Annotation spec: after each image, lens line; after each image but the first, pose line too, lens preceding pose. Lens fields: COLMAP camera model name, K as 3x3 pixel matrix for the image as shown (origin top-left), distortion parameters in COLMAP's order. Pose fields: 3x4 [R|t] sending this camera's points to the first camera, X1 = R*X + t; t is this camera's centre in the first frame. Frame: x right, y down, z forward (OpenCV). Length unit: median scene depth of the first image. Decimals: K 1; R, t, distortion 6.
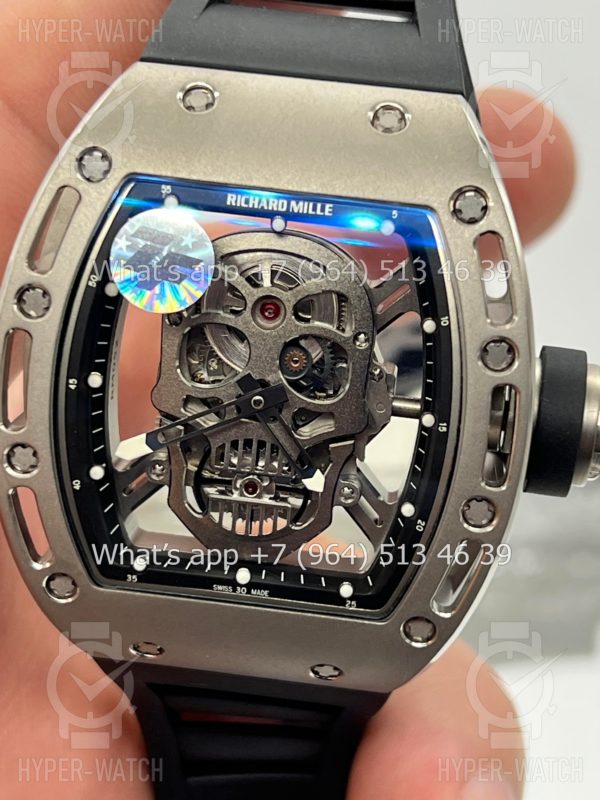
lens RADIAL K [[1848.6, 0, 298.2], [0, 1848.6, 395.1], [0, 0, 1]] dist [0.346095, 0.000000]
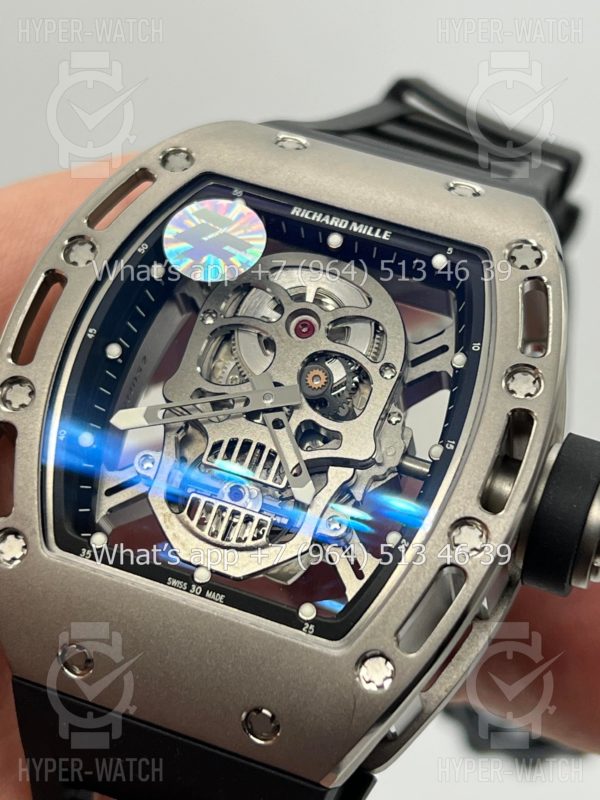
lens RADIAL K [[1848.6, 0, 301.1], [0, 1848.6, 405.0], [0, 0, 1]] dist [0.346095, 0.000000]
pose [[0.966541, 0.221368, -0.129595, 0.120059], [-0.256510, 0.836123, -0.484872, 0.468825], [0.001022, 0.501891, 0.864930, 0.168988]]
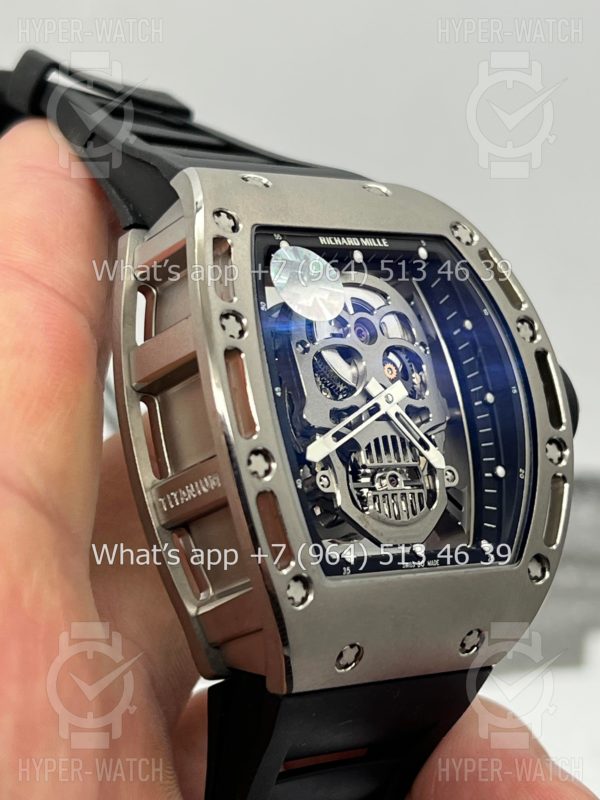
lens RADIAL K [[1848.6, 0, 308.4], [0, 1848.6, 402.3], [0, 0, 1]] dist [0.346095, 0.000000]
pose [[0.706076, -0.086831, 0.702792, -0.883536], [0.386986, 0.878463, -0.280259, 0.315663], [-0.593041, 0.469855, 0.653864, 0.262083]]
